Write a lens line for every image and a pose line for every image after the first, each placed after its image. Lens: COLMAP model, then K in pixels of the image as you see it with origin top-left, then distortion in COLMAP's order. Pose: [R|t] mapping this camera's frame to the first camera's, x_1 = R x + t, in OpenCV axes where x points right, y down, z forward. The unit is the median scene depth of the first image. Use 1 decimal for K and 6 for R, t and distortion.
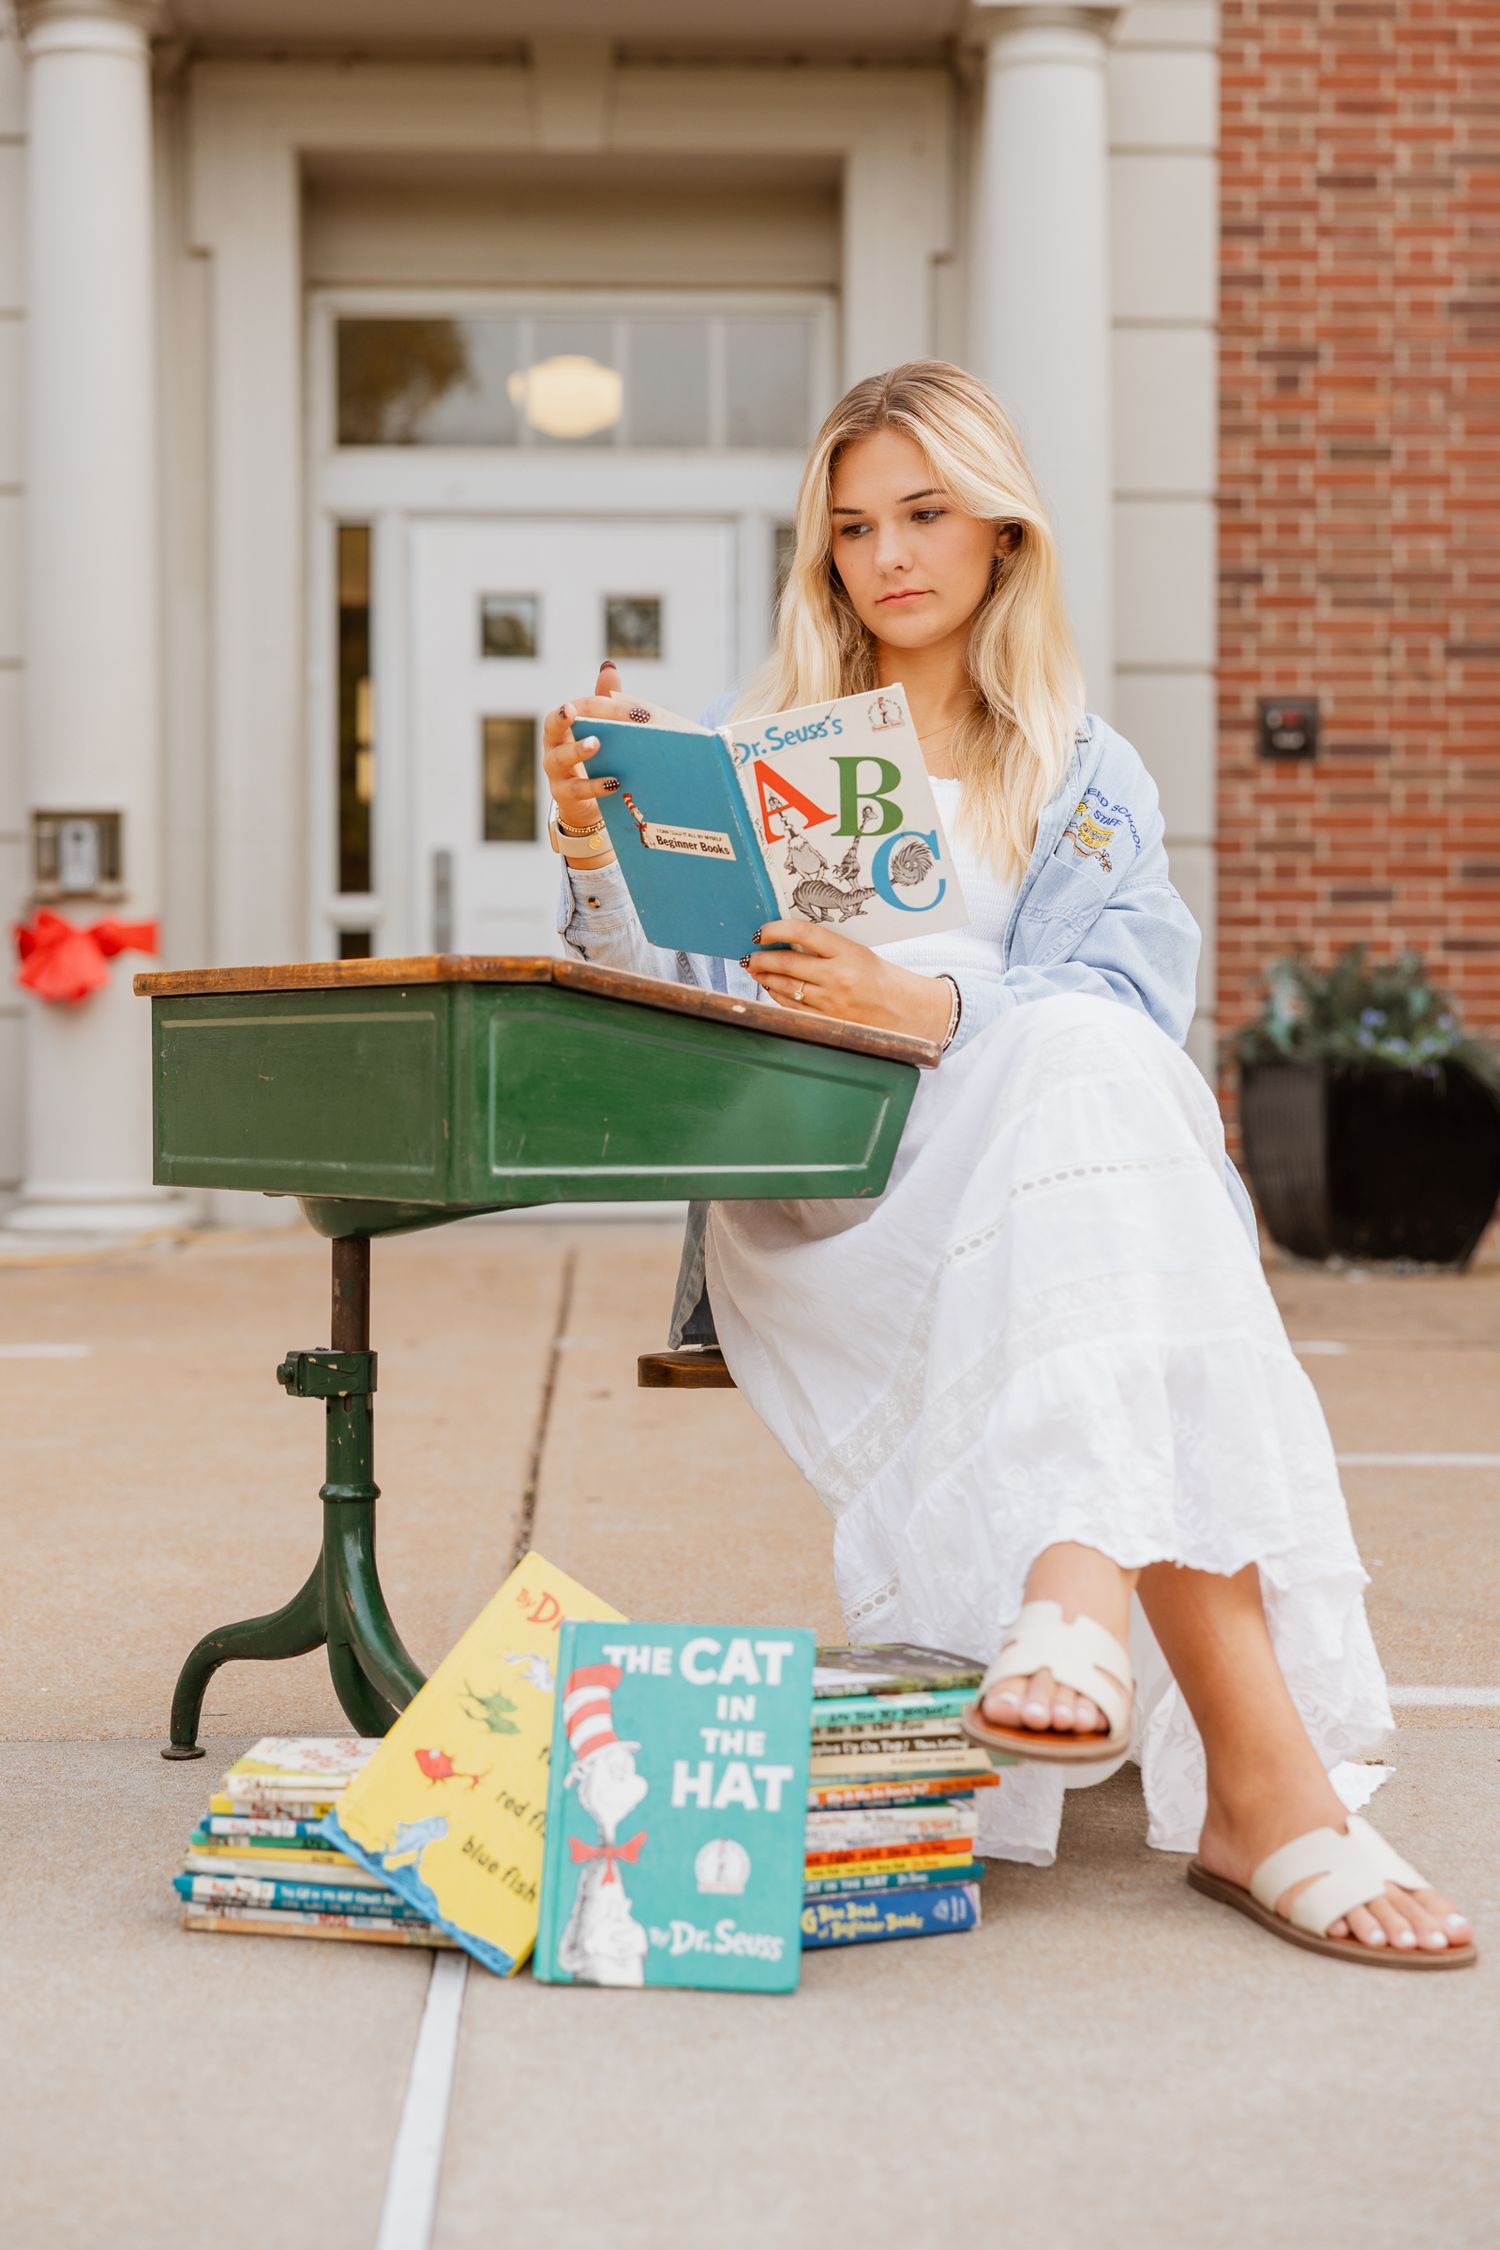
lens RADIAL K [[3608.4, 0, 752.1], [0, 3608.4, 1132.5], [0, 0, 1]] dist [0.056515, -0.257285]
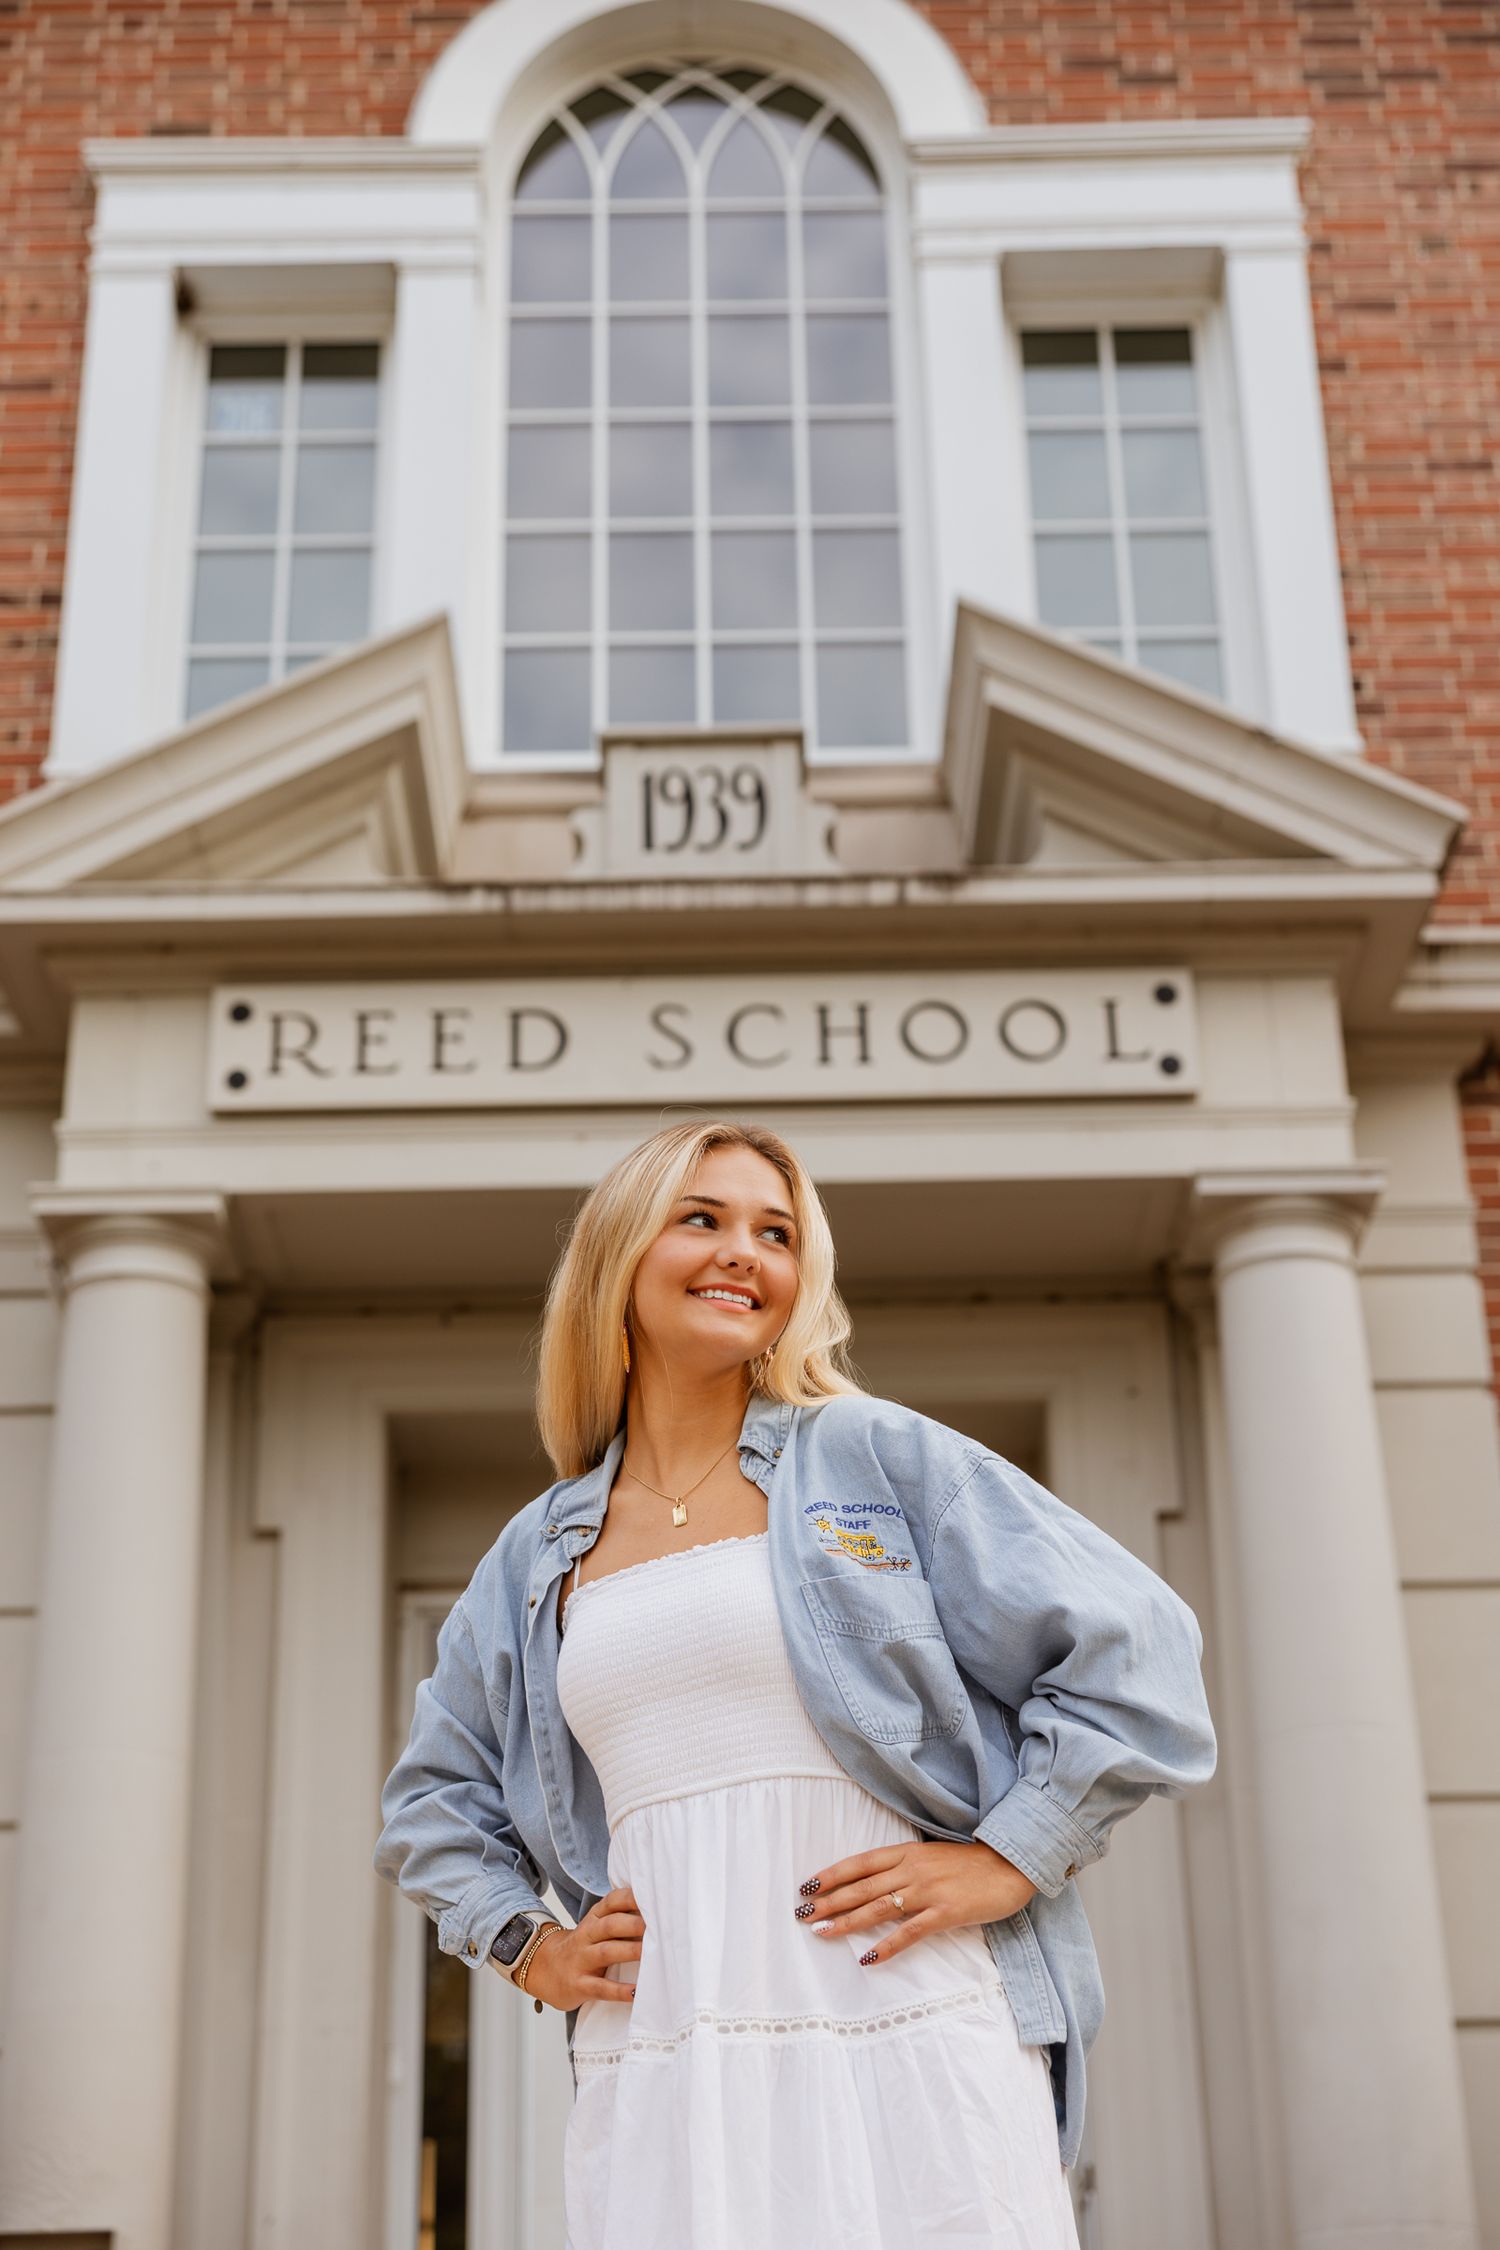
lens RADIAL K [[3241.0, 0, 749.2], [0, 3241.0, 1128.5], [0, 0, 1]] dist [-0.001463, -0.018834]
pose [[0.999204, -0.033054, -0.022325, -0.023467], [0.019728, 0.896004, -0.443608, 0.002639], [0.034667, 0.442814, 0.895943, 0.304373]]
